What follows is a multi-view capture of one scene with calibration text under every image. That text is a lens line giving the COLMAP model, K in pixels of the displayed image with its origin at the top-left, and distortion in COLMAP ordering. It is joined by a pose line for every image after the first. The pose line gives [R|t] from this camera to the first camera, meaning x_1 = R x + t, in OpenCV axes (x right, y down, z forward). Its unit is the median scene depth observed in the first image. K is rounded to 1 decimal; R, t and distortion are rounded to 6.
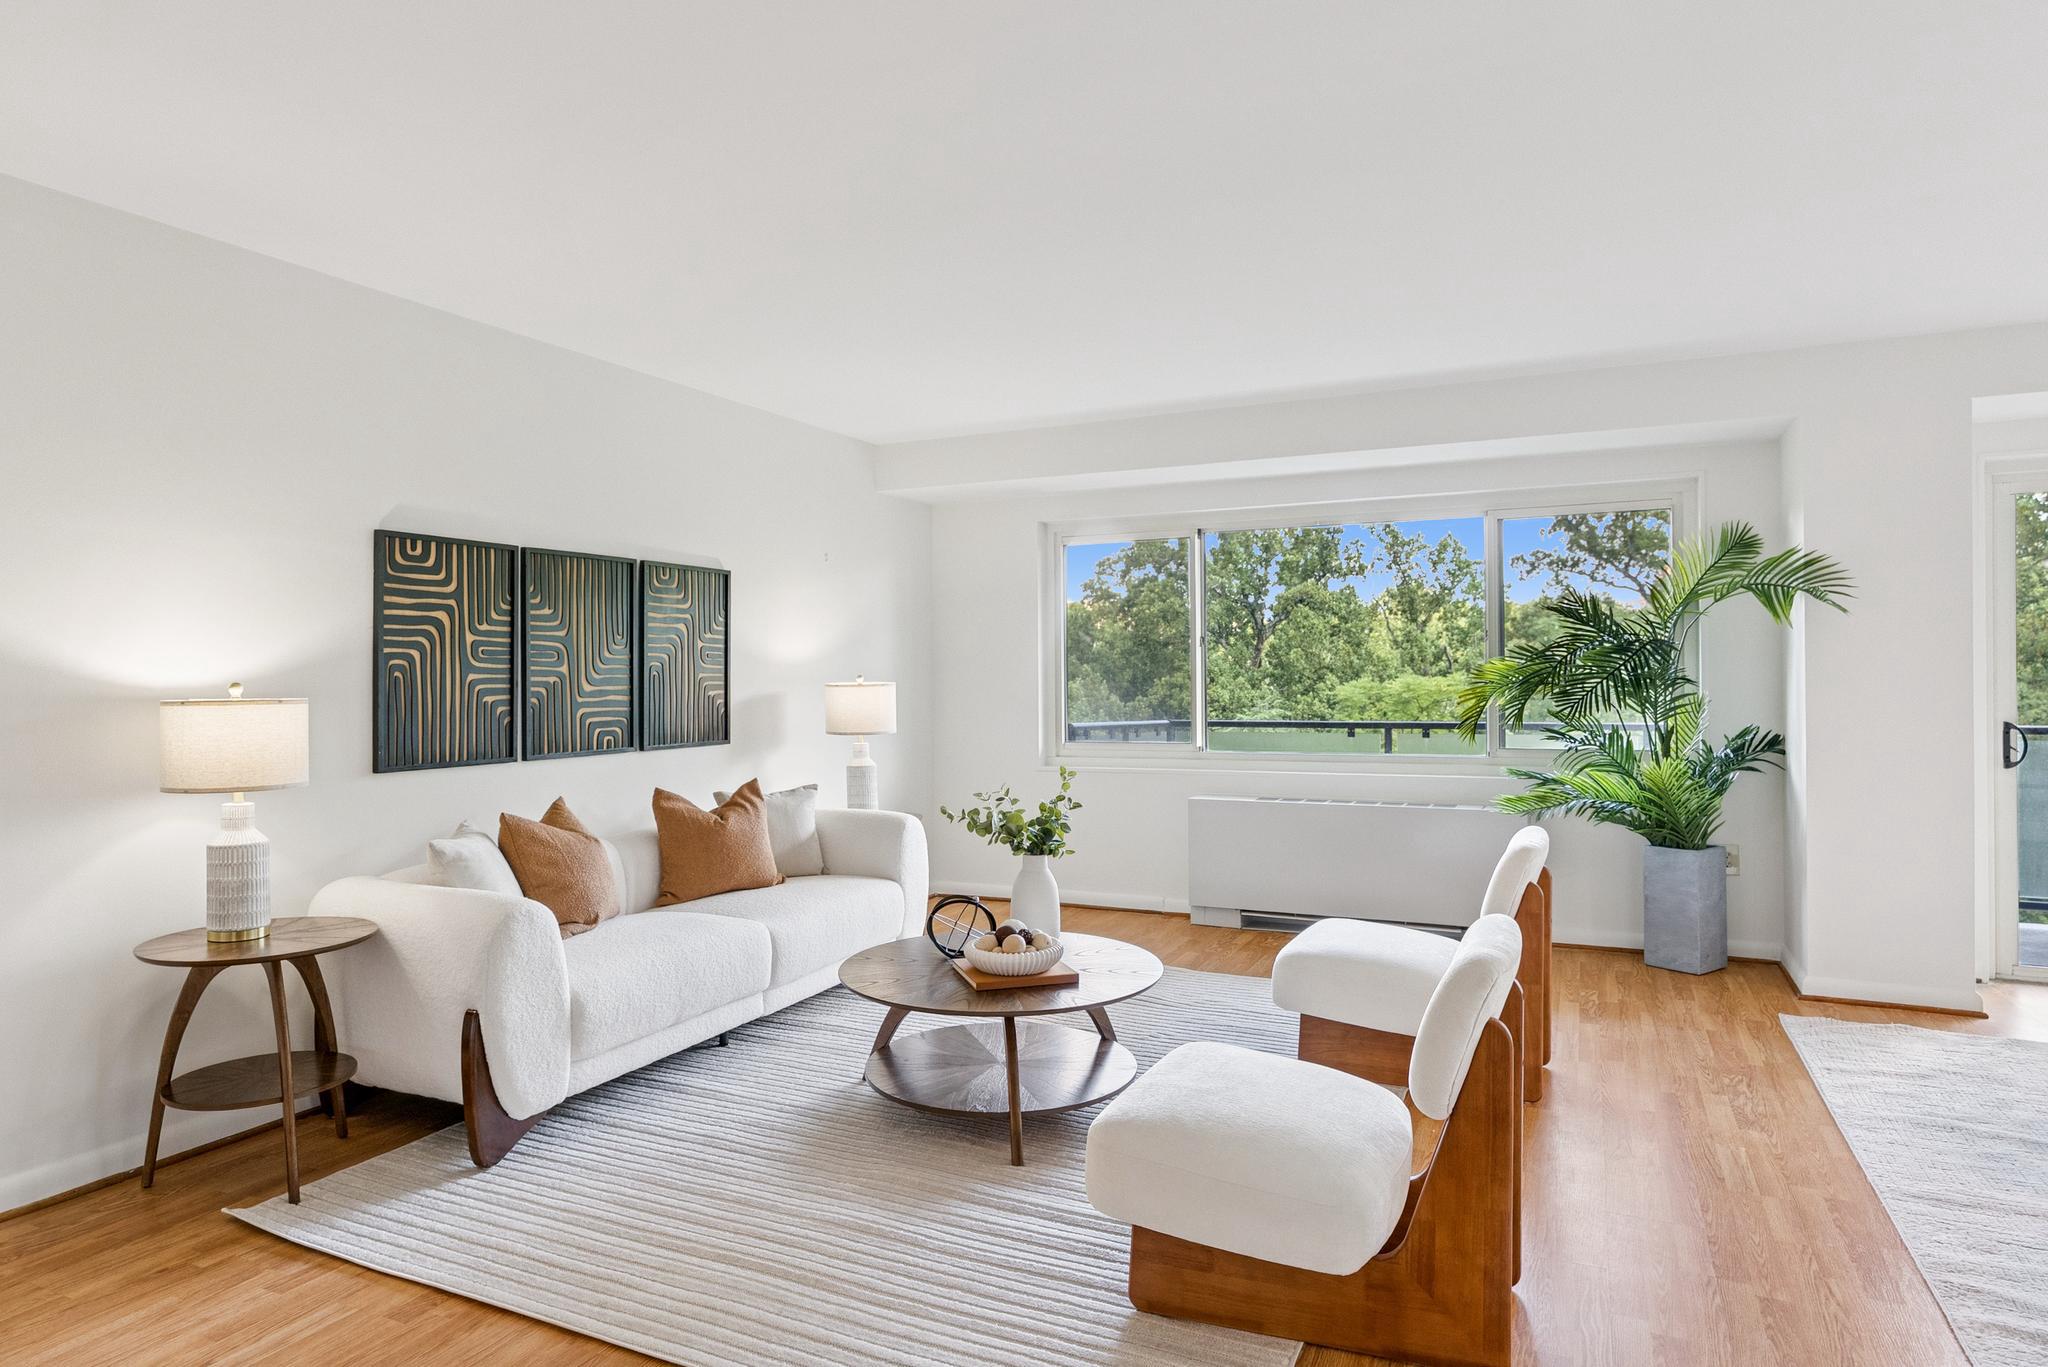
lens RADIAL K [[1133.0, 0, 1044.3], [0, 1133.0, 668.9], [0, 0, 1]] dist [0.015053, 0.000213]
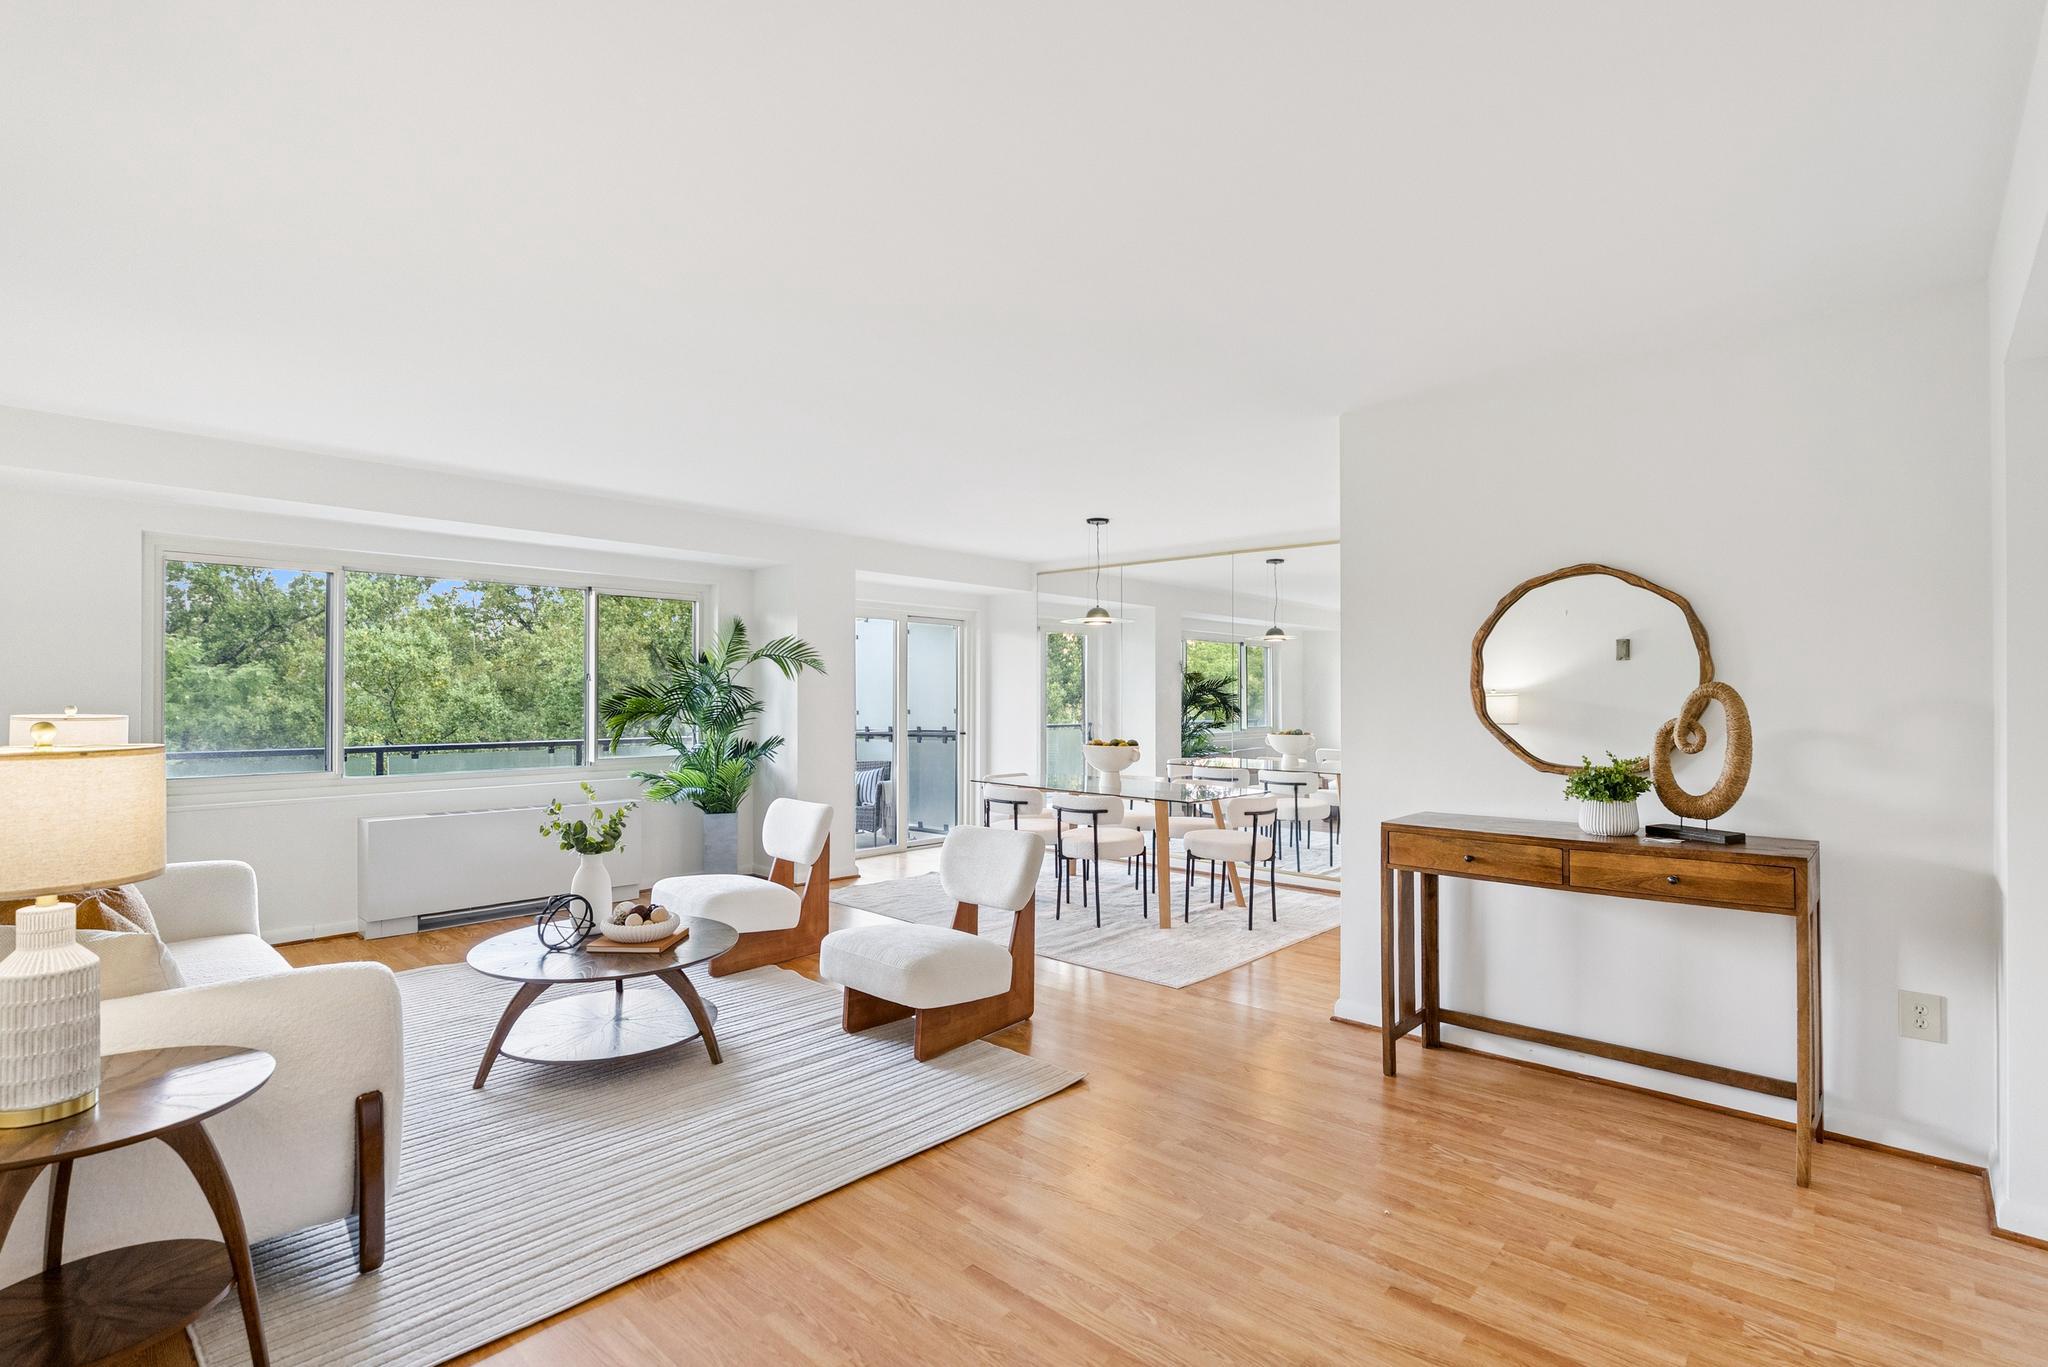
lens RADIAL K [[957.6, 0, 980.8], [0, 957.6, 694.8], [0, 0, 1]] dist [-0.020094, 0.004153]
pose [[0.335082, 0.011744, 0.942116, -0.677291], [-0.009615, 0.999913, -0.009045, -0.003461], [-0.942140, -0.006028, 0.335166, 0.208841]]
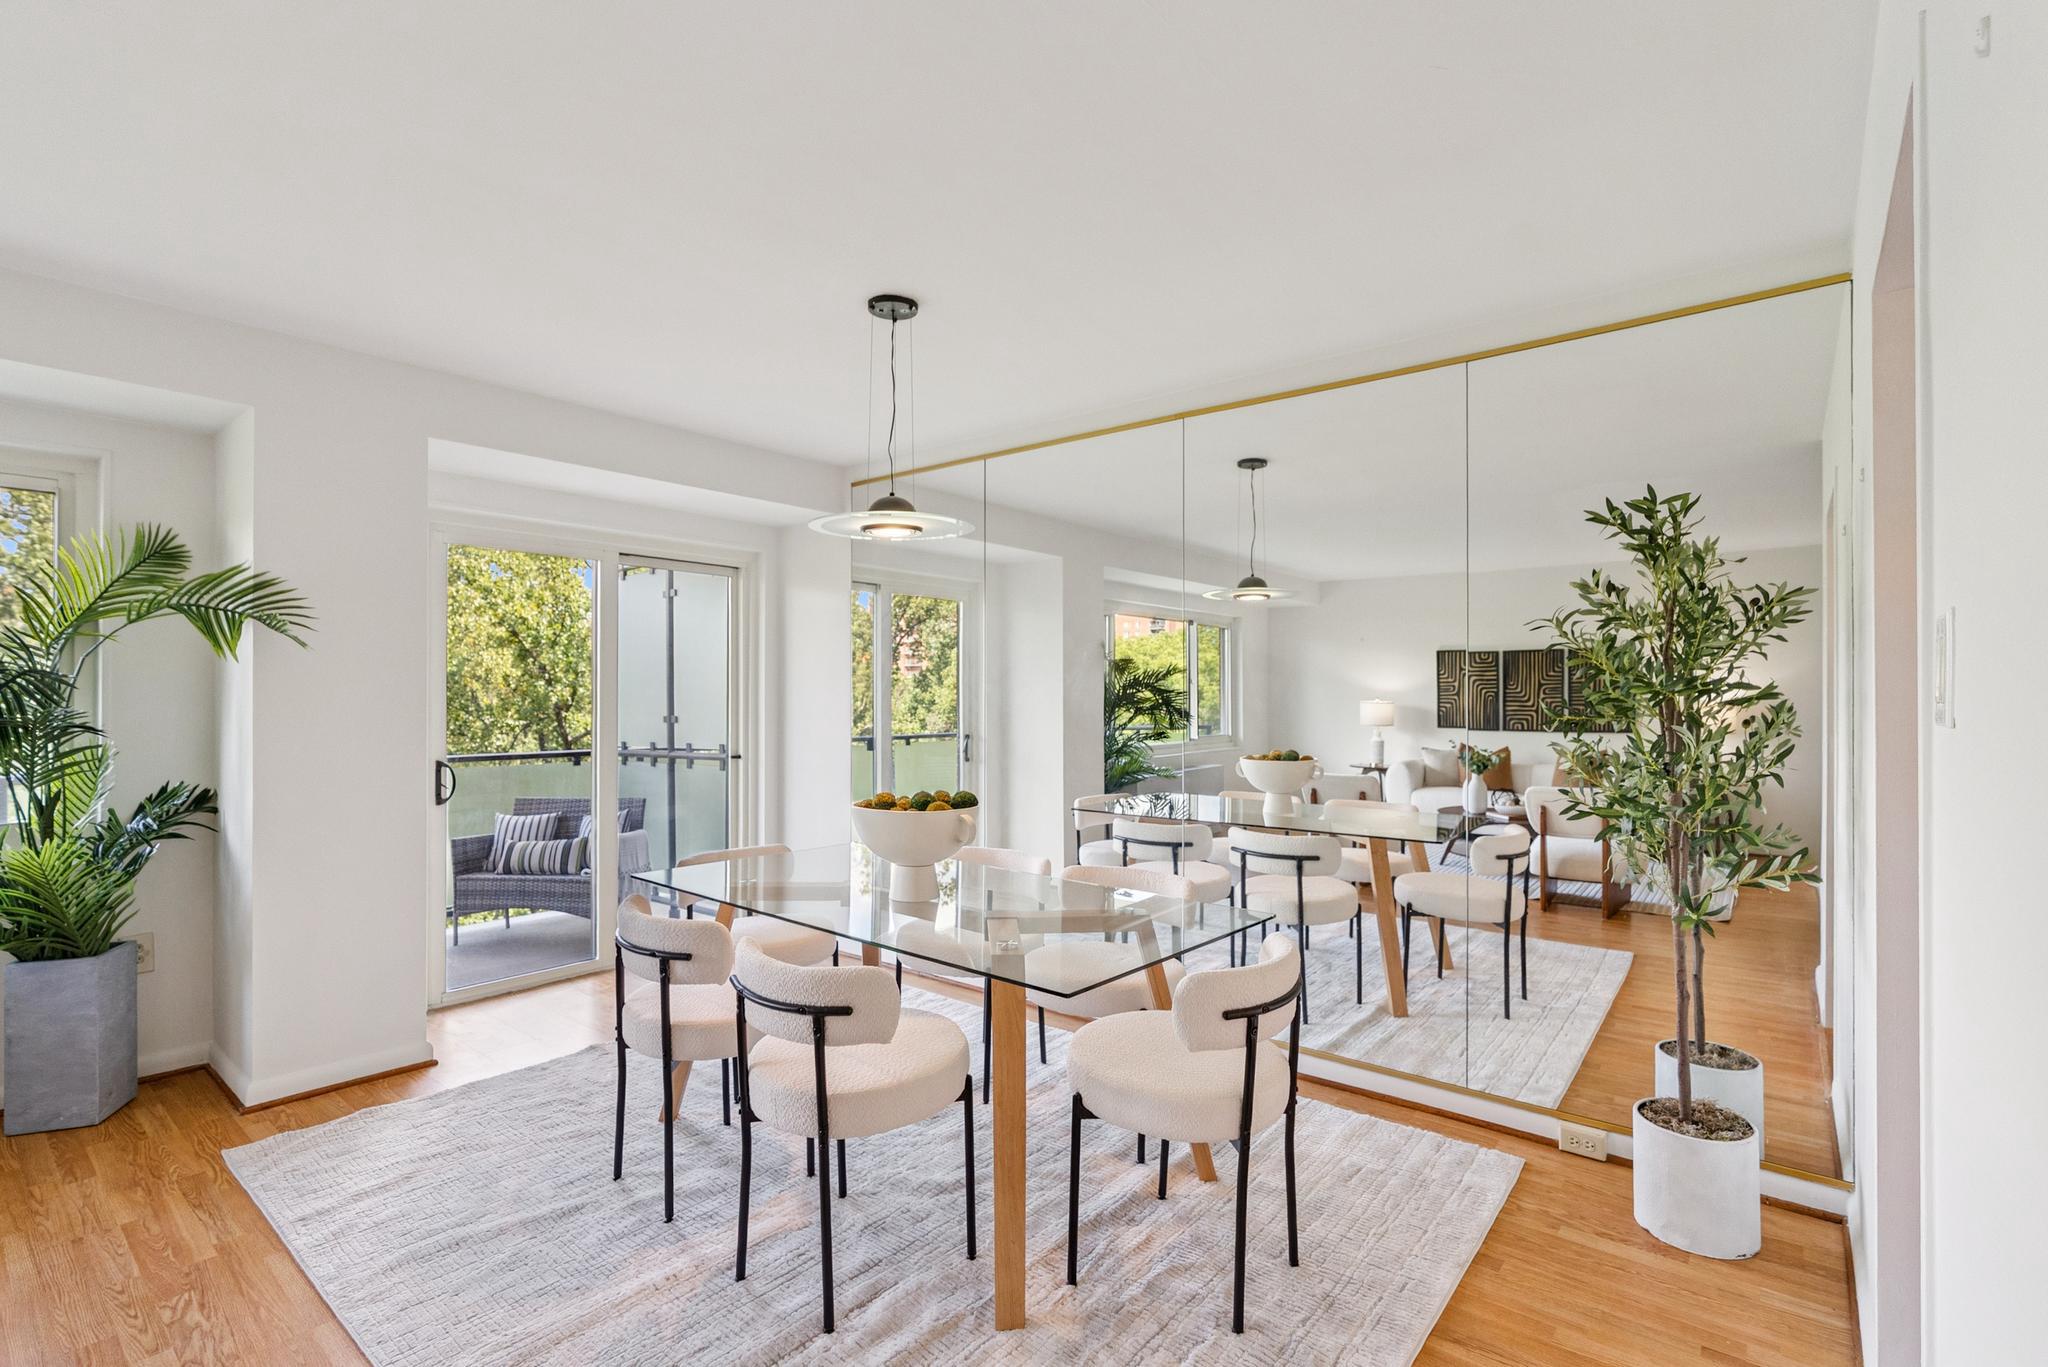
lens RADIAL K [[957.6, 0, 1011.2], [0, 957.6, 694.9], [0, 0, 1]] dist [-0.020094, 0.004153]
pose [[0.251257, 0.009787, 0.967871, 0.134451], [-0.007257, 0.999940, -0.008228, -0.010706], [-0.967893, -0.004956, 0.251313, 0.284429]]
